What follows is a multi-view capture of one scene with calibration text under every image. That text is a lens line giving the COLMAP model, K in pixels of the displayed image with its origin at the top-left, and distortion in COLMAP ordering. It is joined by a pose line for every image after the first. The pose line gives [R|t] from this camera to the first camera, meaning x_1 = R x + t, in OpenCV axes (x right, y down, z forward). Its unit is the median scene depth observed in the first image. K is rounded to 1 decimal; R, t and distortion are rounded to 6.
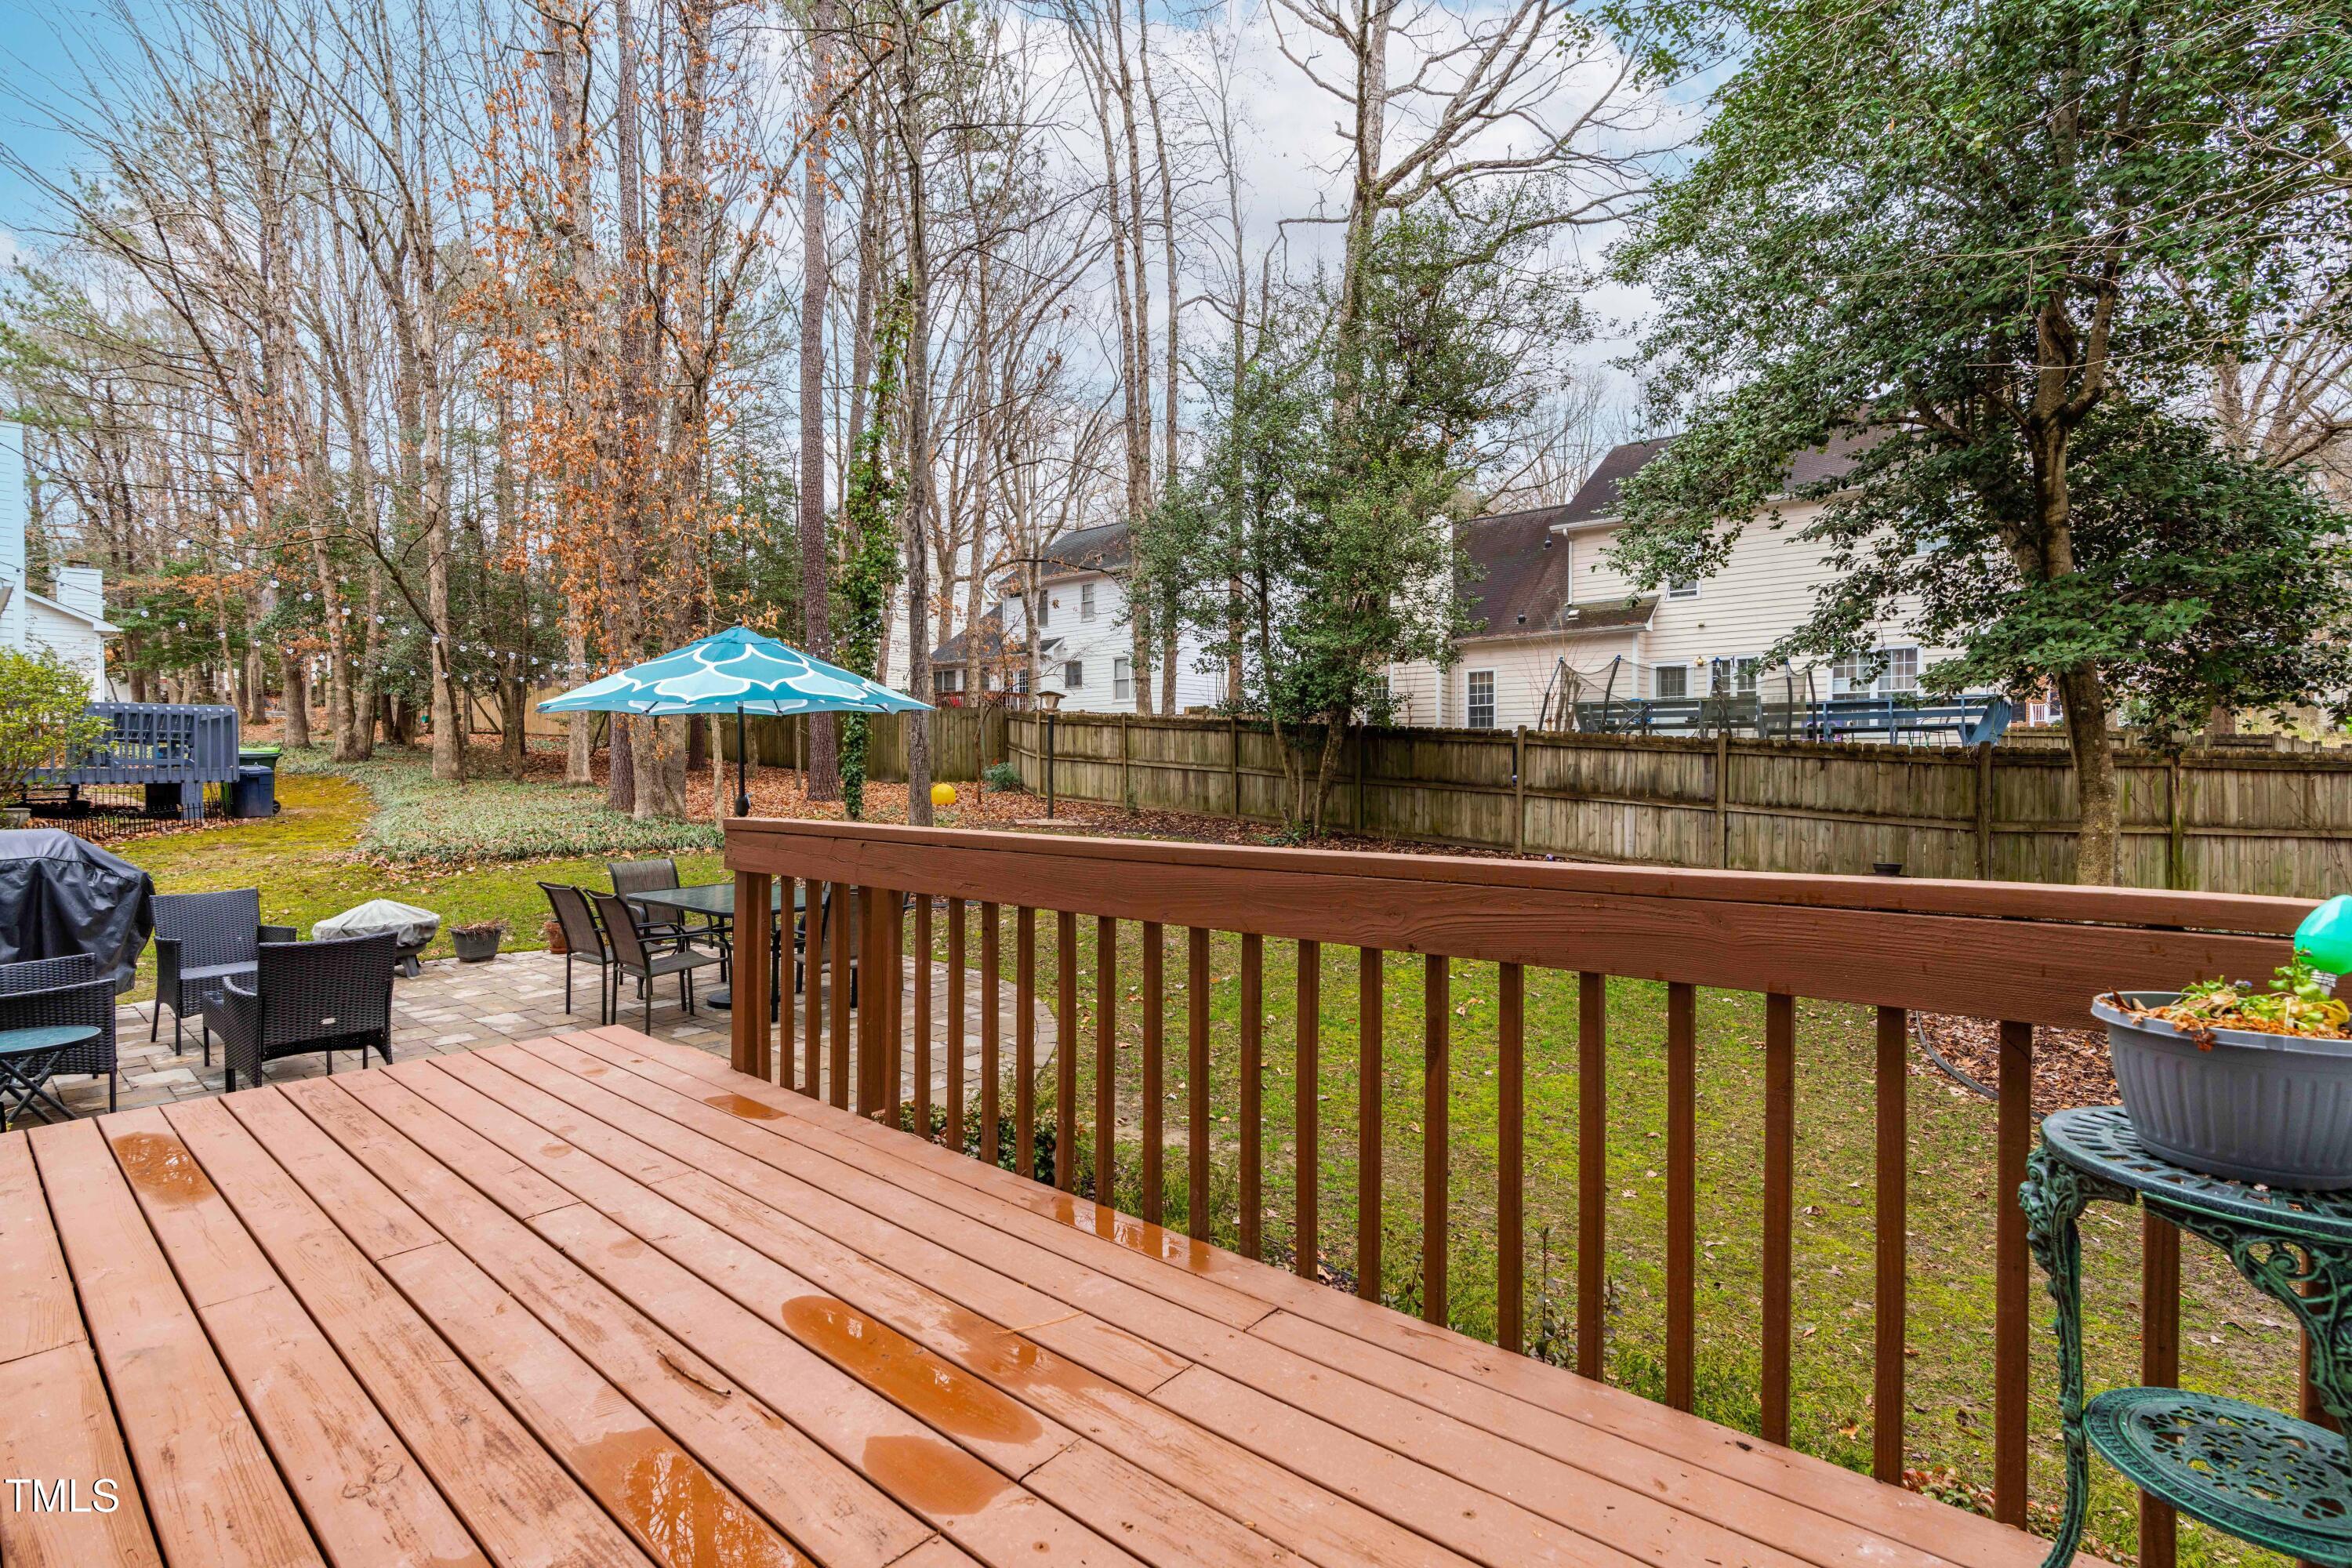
lens RADIAL K [[1065.1, 0, 1185.2], [0, 1065.1, 763.9], [0, 0, 1]] dist [-0.010239, 0.003376]
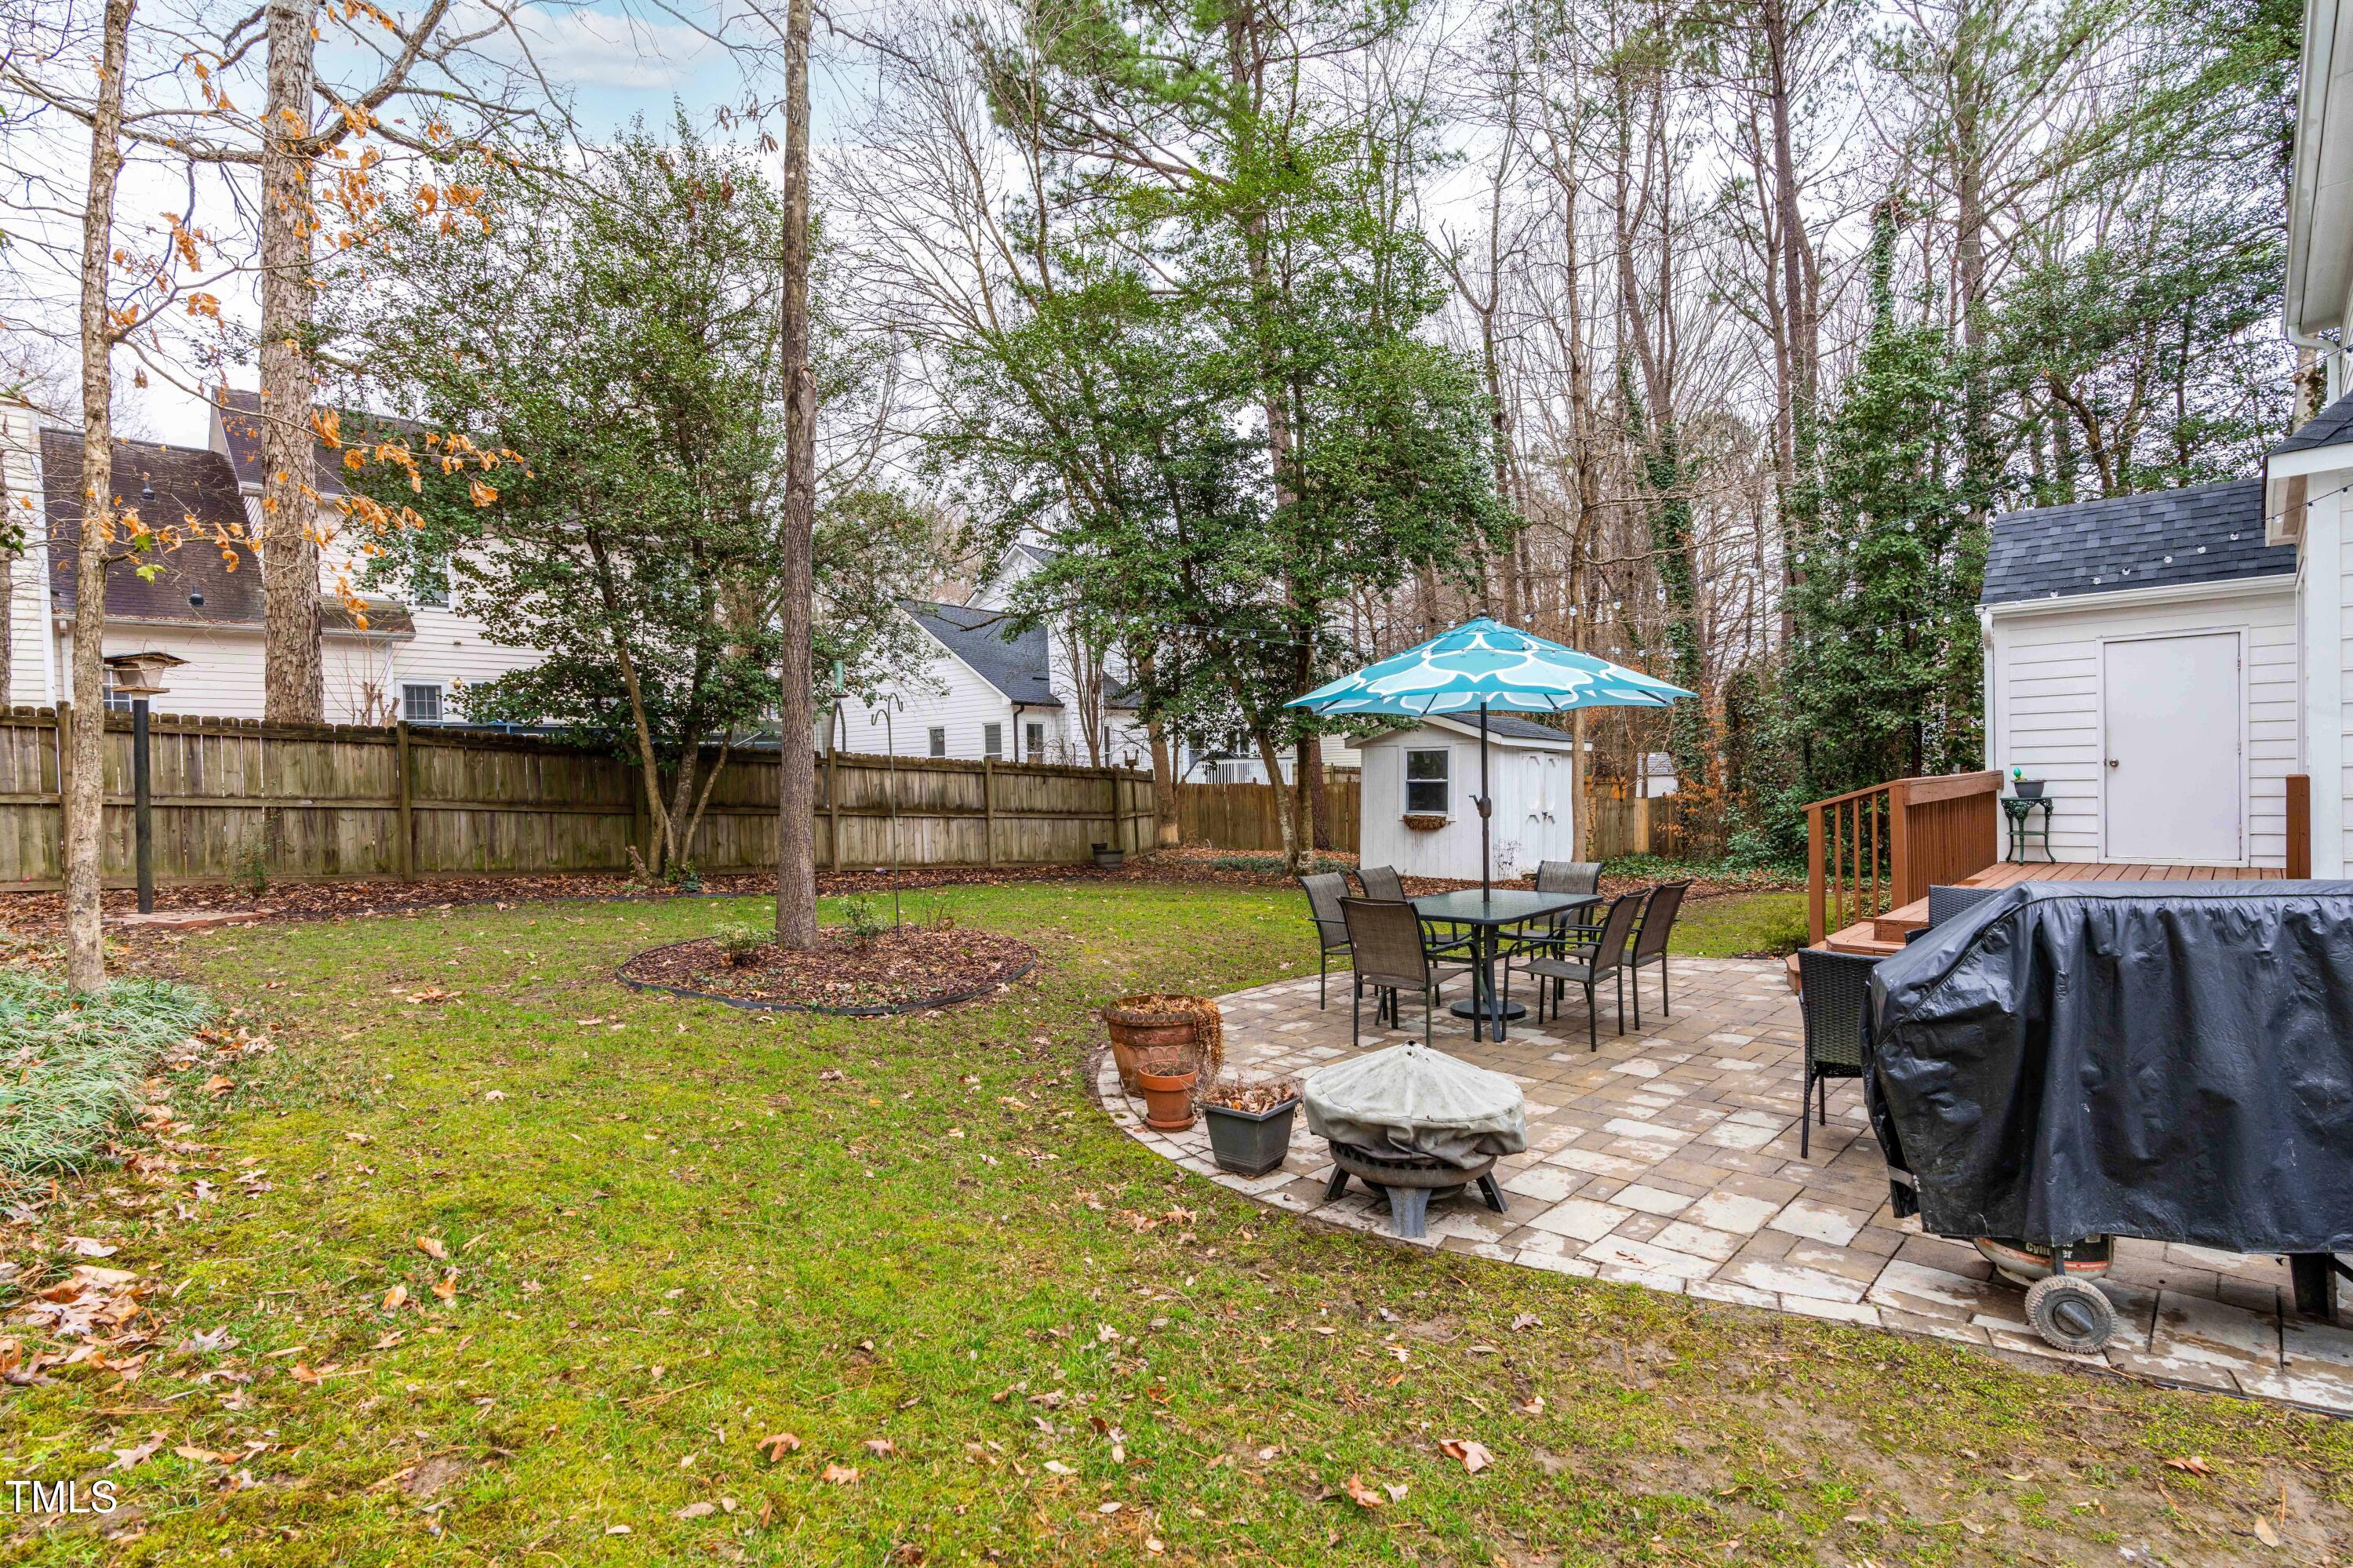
lens RADIAL K [[1065.6, 0, 1196.7], [0, 1065.6, 797.4], [0, 0, 1]] dist [-0.010239, 0.003376]
pose [[0.094513, -0.018497, 0.995352, -2.865336], [0.028192, 0.999476, 0.015897, 0.026737], [-0.995124, 0.026559, 0.094985, 2.466276]]
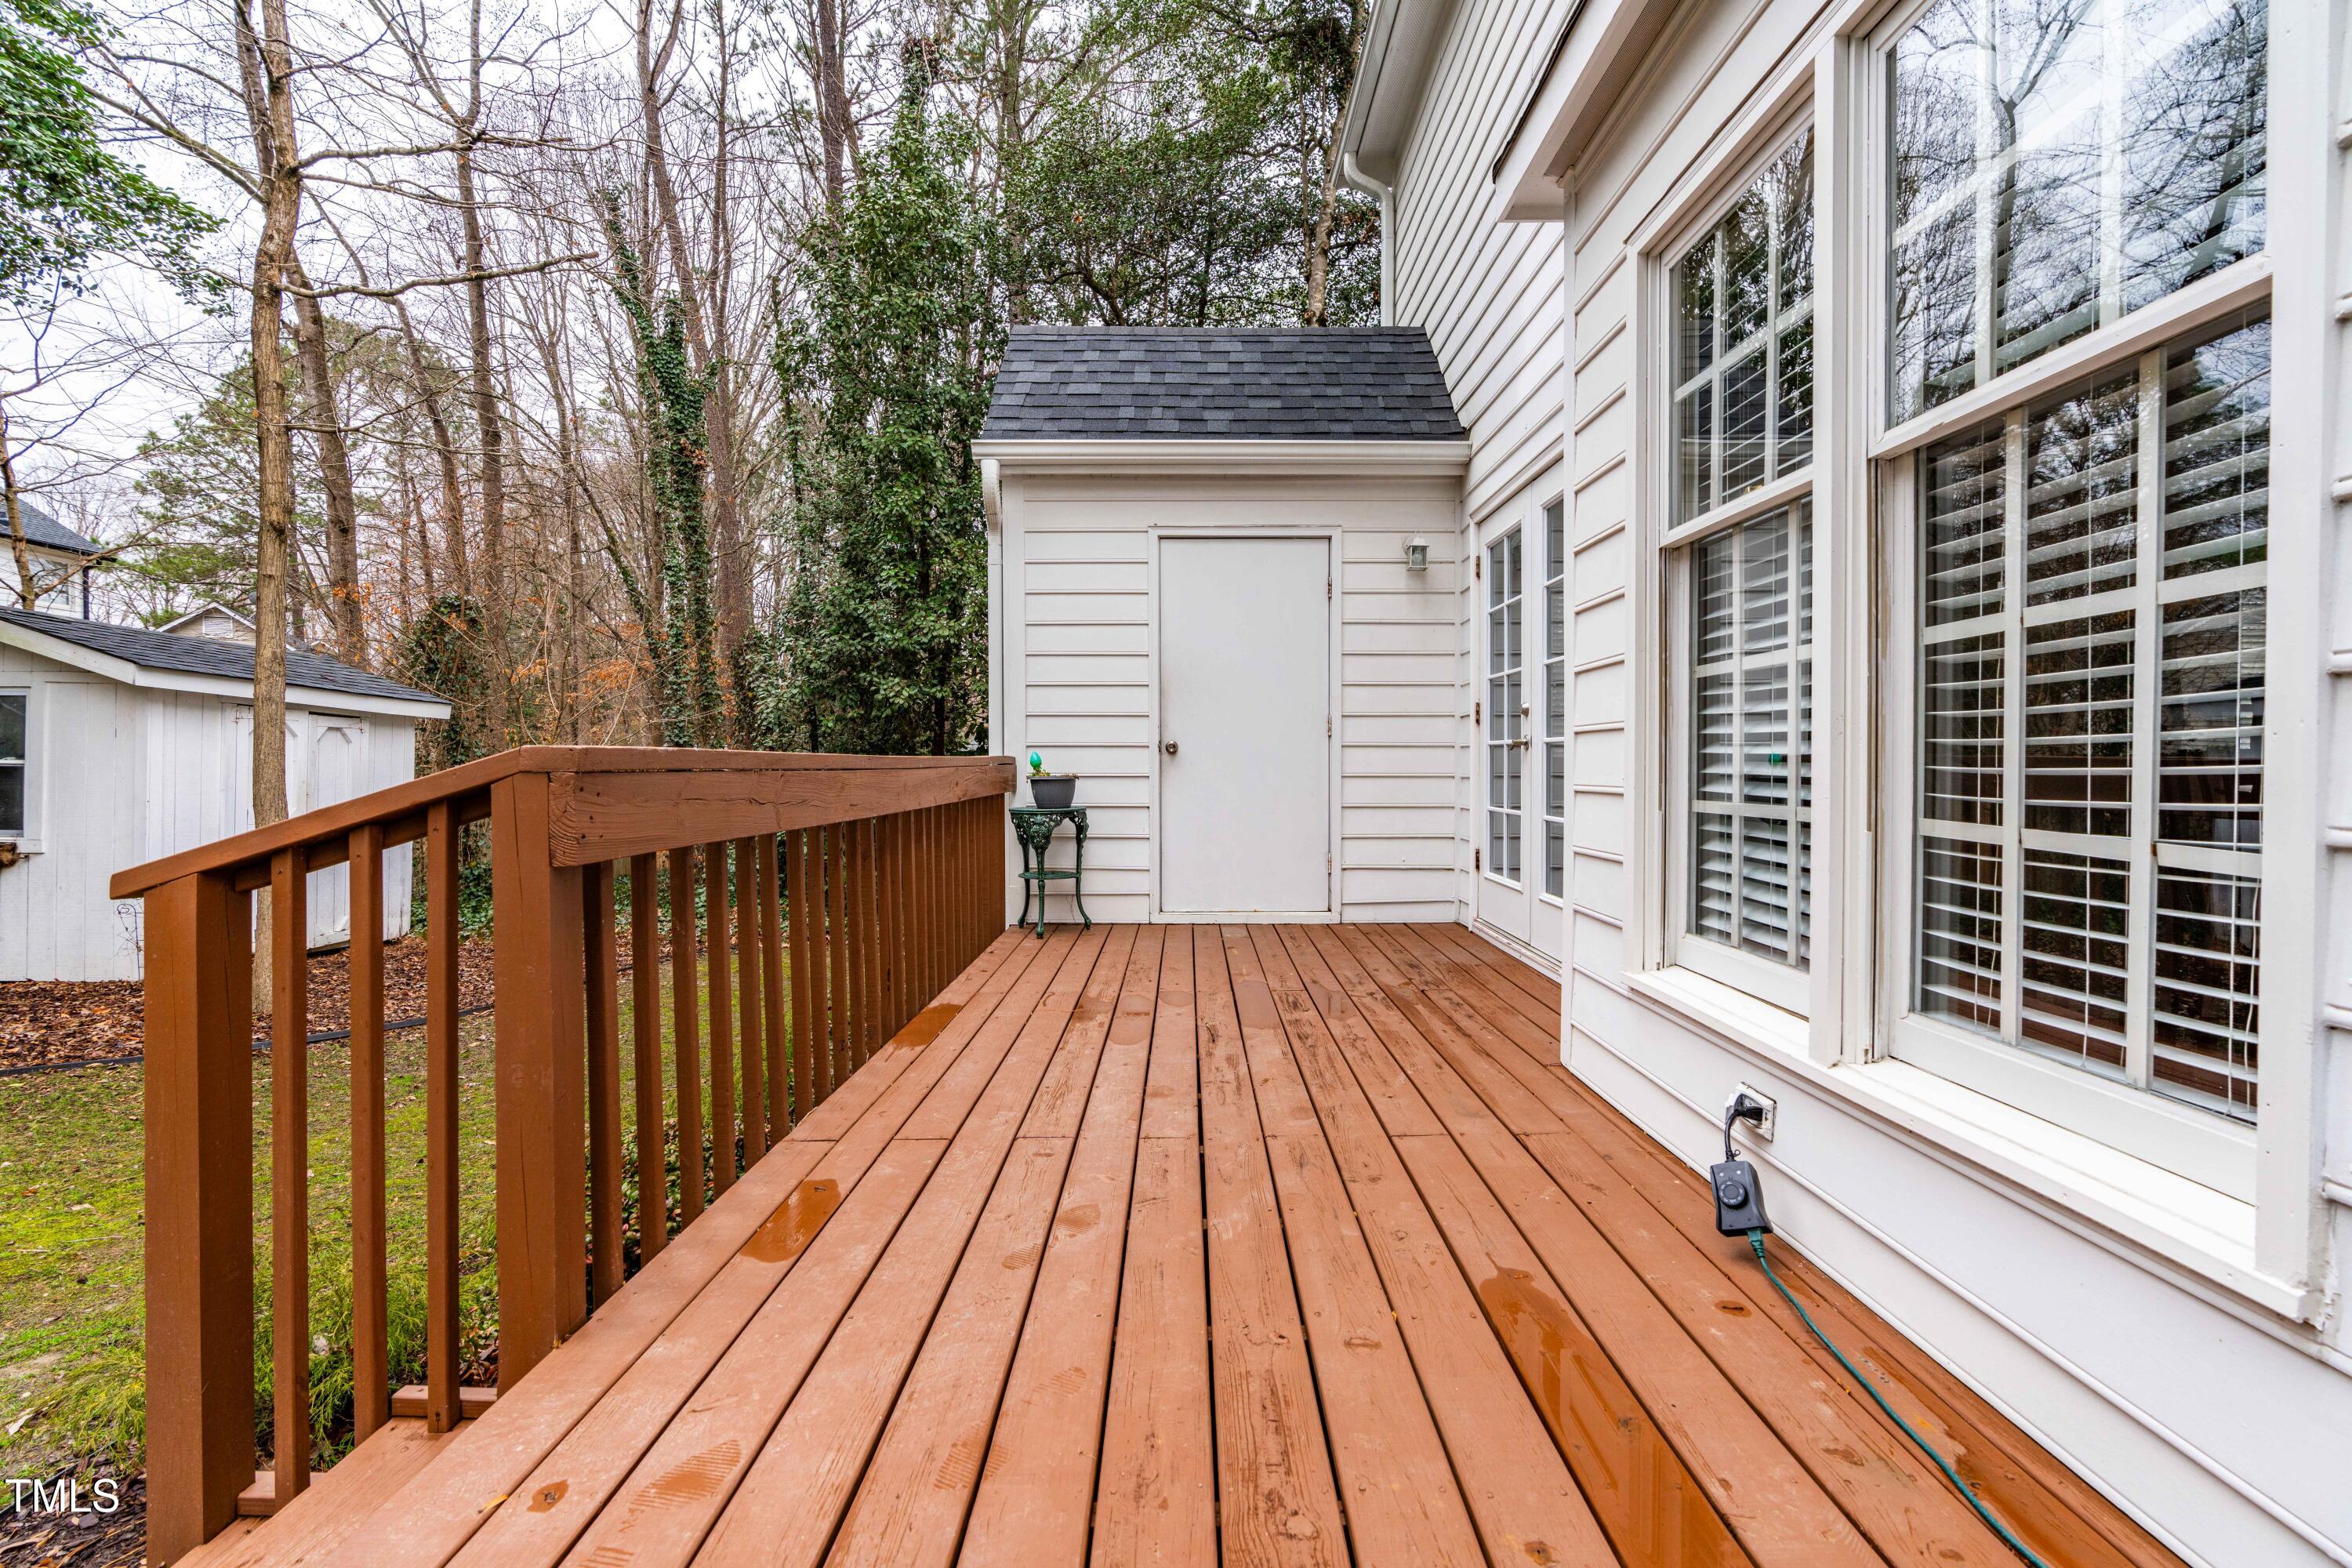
lens RADIAL K [[1065.1, 0, 1183.1], [0, 1065.1, 789.9], [0, 0, 1]] dist [-0.010239, 0.003376]
pose [[-0.634543, -0.014385, 0.772753, -1.127030], [0.003979, 0.999753, 0.021879, 0.076755], [-0.772877, 0.016958, -0.634329, 1.341803]]
